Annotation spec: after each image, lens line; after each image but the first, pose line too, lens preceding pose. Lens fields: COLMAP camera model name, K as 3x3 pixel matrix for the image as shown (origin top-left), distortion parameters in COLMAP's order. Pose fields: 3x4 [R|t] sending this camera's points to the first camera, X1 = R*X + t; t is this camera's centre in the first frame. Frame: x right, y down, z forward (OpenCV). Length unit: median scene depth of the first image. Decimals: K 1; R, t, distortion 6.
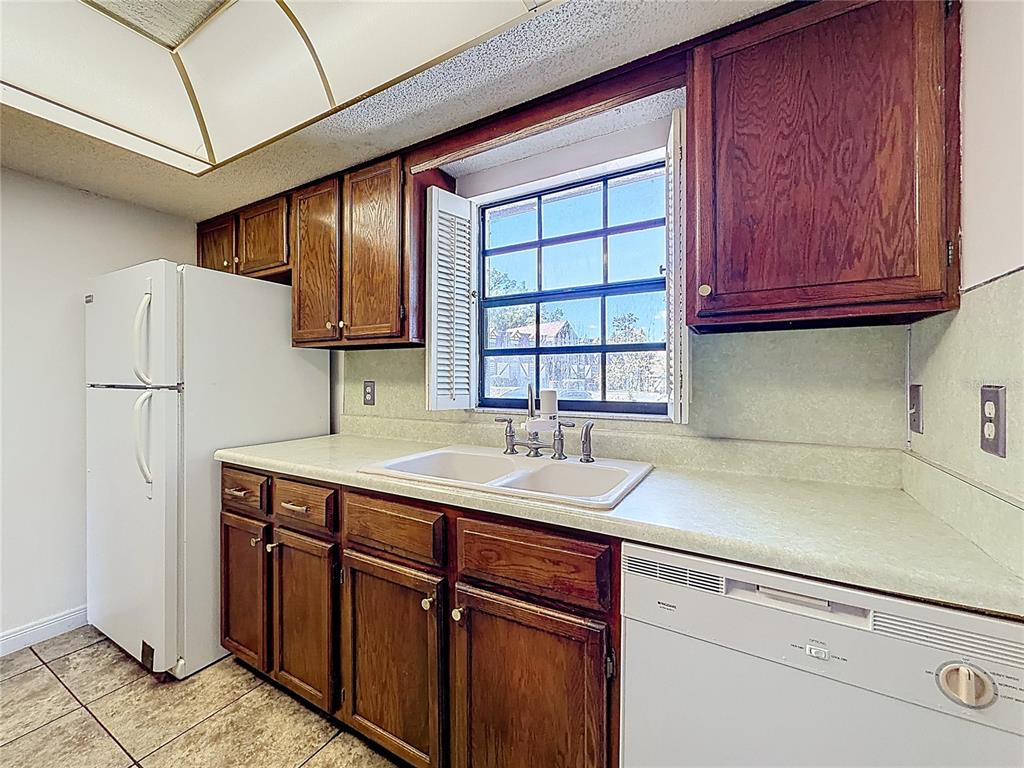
lens RADIAL K [[412.4, 0, 516.7], [0, 412.4, 380.9], [0, 0, 1]] dist [-0.001879, 0.000657]
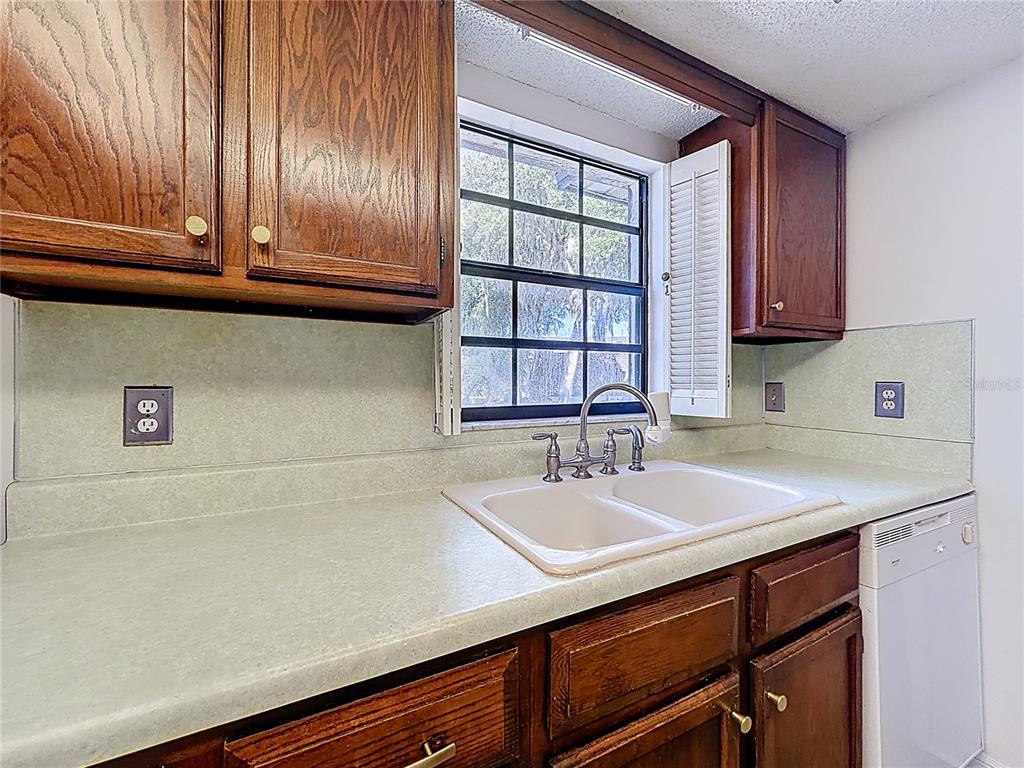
lens RADIAL K [[412.4, 0, 512.3], [0, 412.4, 383.4], [0, 0, 1]] dist [-0.001879, 0.000657]
pose [[0.558363, -0.004849, 0.829583, -0.665056], [0.007865, 0.999969, 0.000551, 0.001637], [-0.829560, 0.006217, 0.558384, 0.650784]]
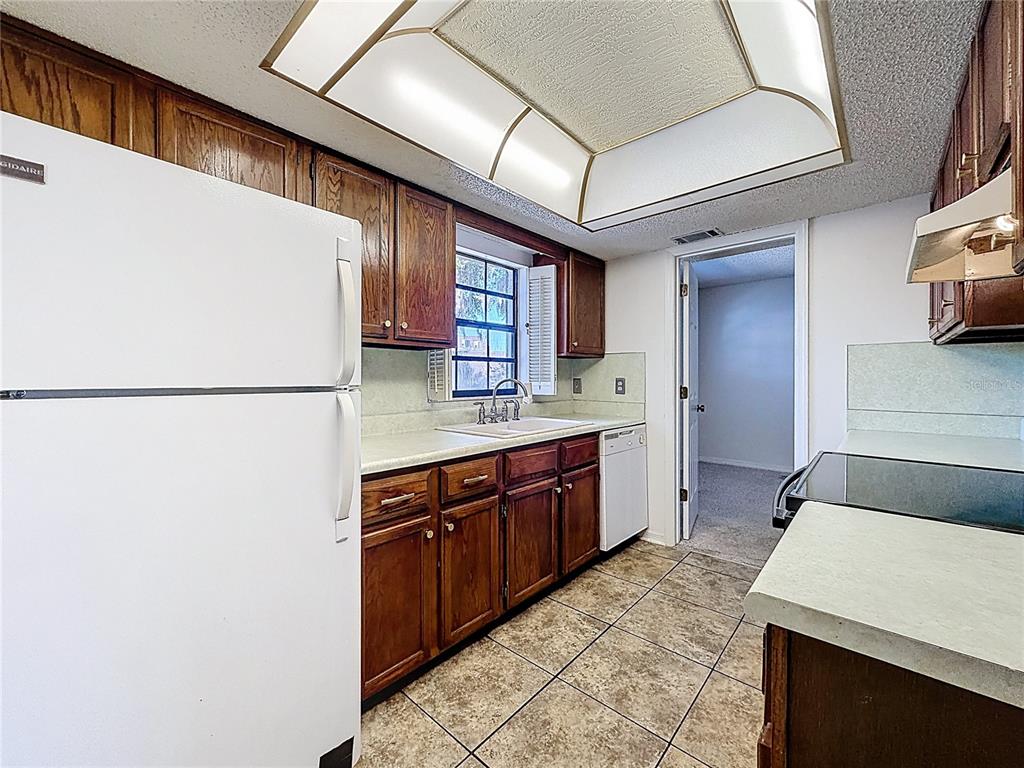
lens RADIAL K [[412.4, 0, 513.5], [0, 412.4, 379.1], [0, 0, 1]] dist [-0.001879, 0.000657]
pose [[0.218133, -0.003321, 0.975913, -1.527167], [0.008211, 0.999965, 0.001567, 0.002288], [-0.975884, 0.007671, 0.218153, 0.538808]]
